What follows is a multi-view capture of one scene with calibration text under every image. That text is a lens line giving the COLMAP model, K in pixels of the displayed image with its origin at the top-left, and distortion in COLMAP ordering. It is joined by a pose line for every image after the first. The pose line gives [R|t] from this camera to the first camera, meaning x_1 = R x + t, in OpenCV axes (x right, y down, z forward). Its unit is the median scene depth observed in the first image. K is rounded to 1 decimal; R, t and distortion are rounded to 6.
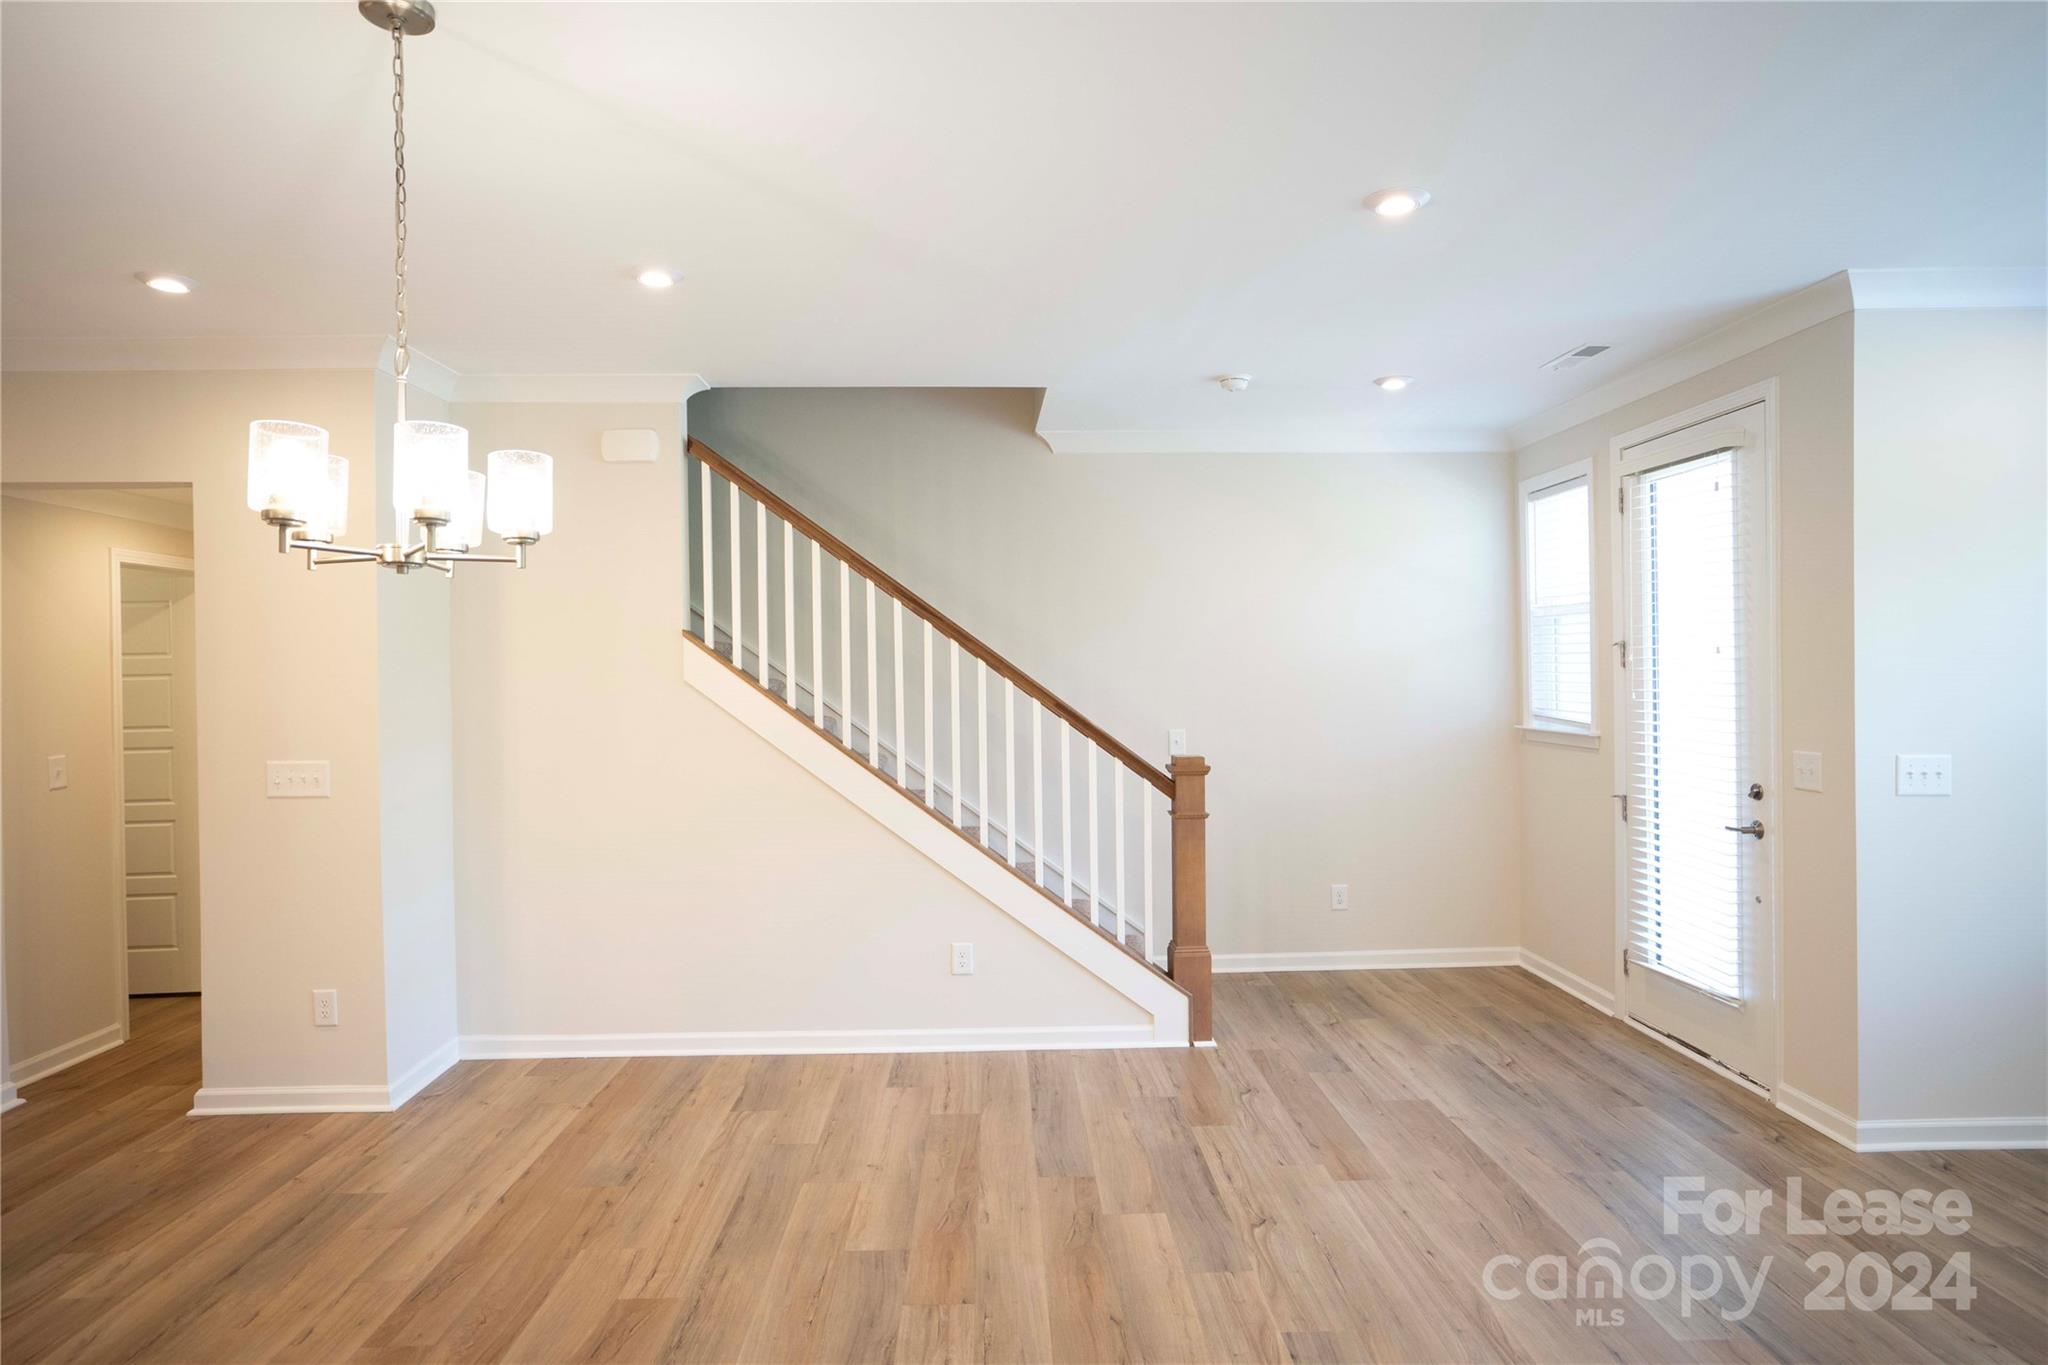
lens RADIAL K [[1146.4, 0, 1024.0], [0, 1146.4, 682.5], [0, 0, 1]] dist [-0.037900, 0.036362]
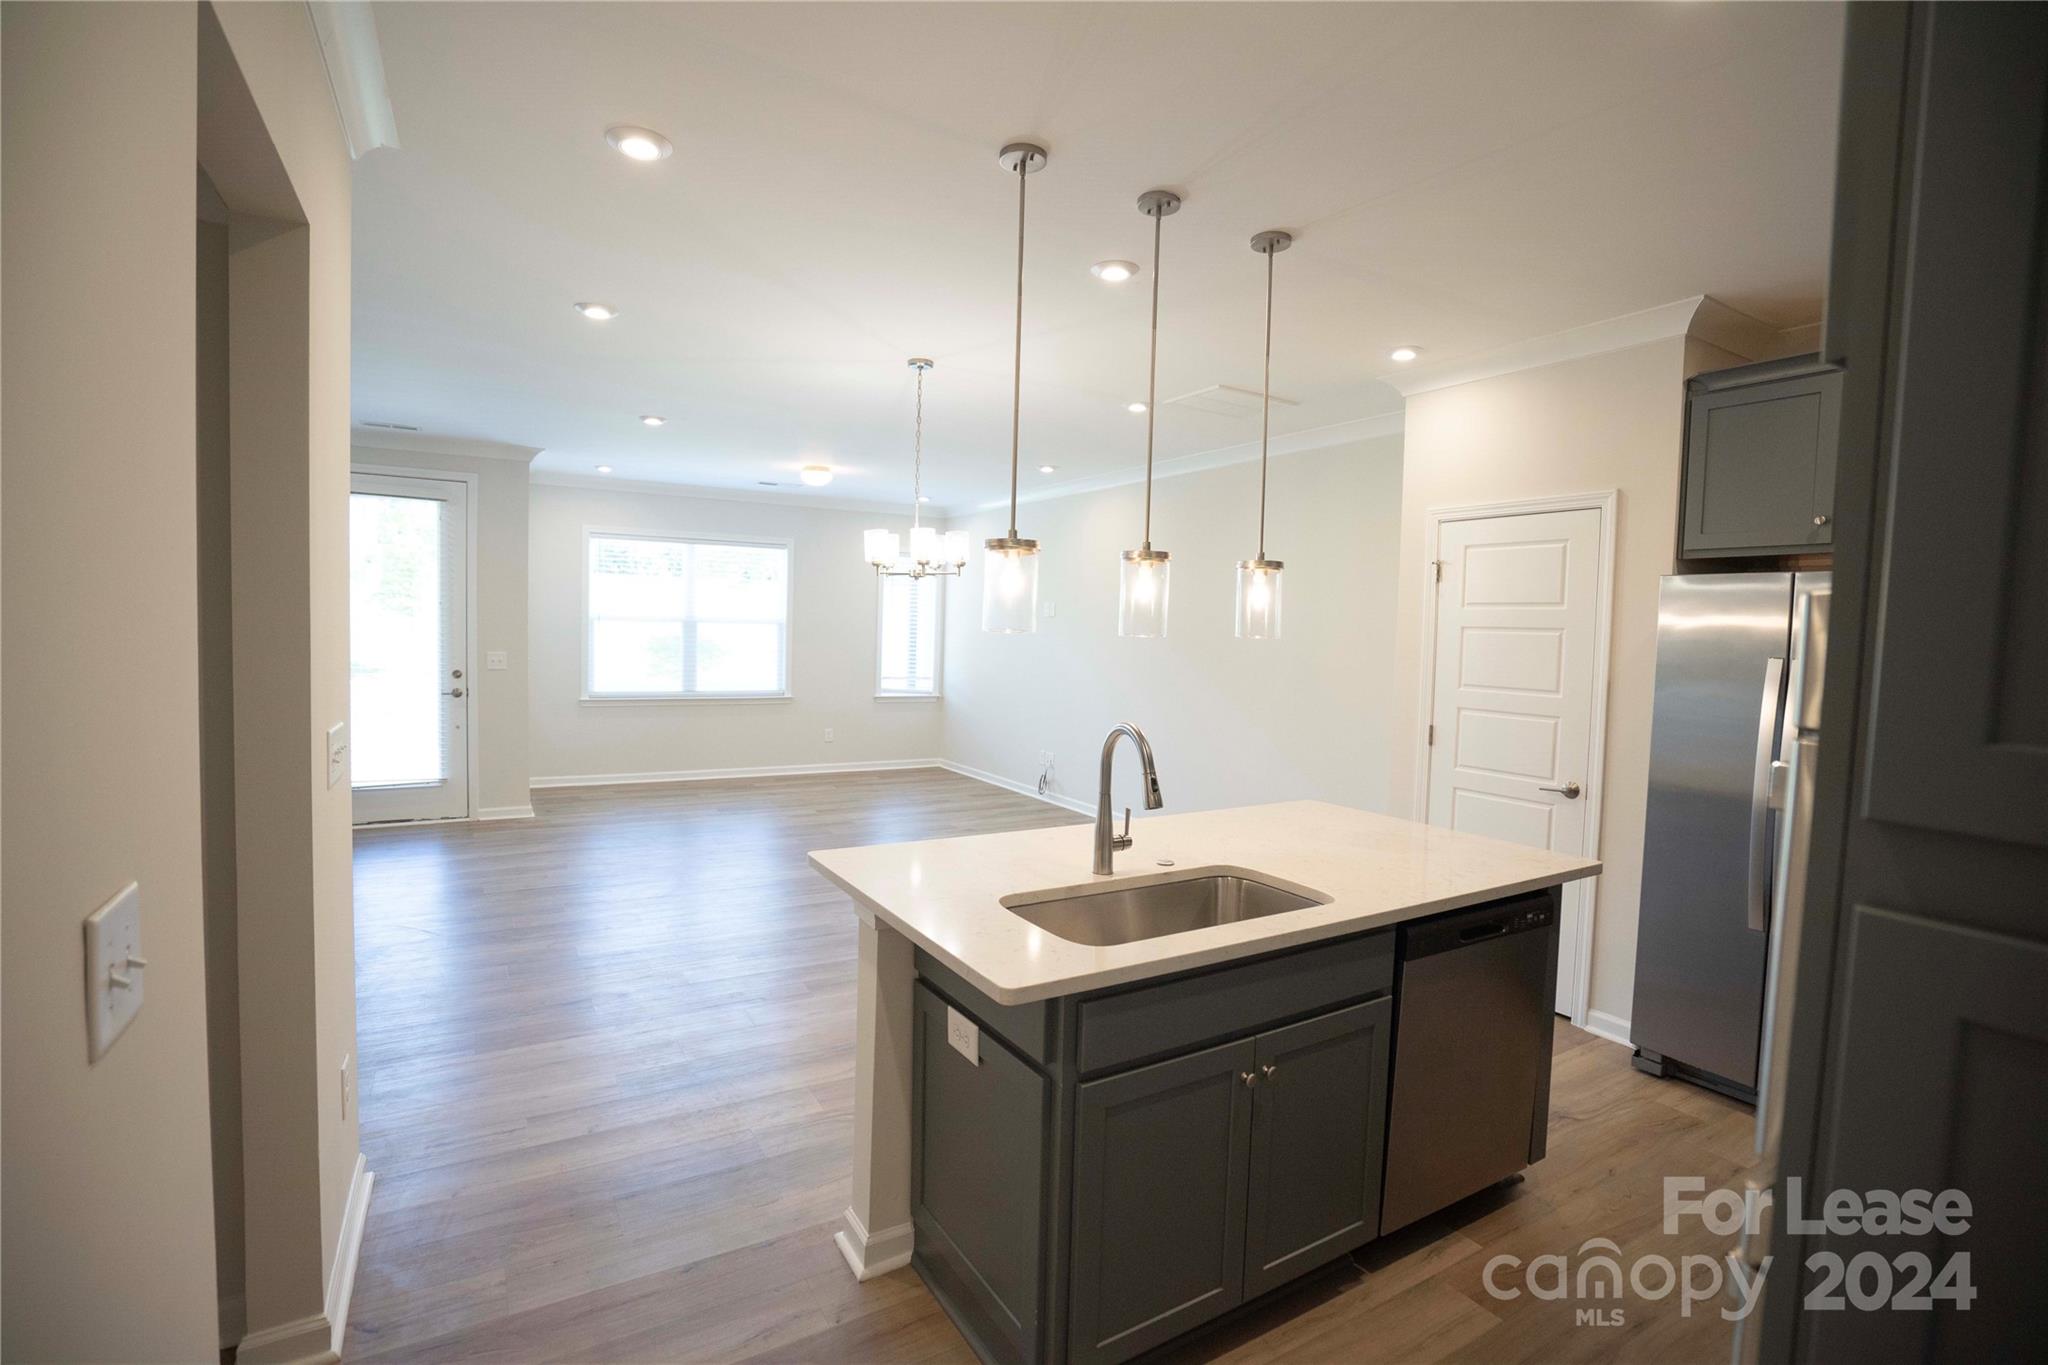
lens RADIAL K [[923.1, 0, 1034.1], [0, 923.1, 678.3], [0, 0, 1]] dist [-0.000089, -0.000029]
pose [[-0.495120, -0.044726, 0.867673, -1.299372], [-0.016184, 0.998976, 0.042259, 0.018019], [-0.868674, 0.006881, -0.495337, 0.929954]]
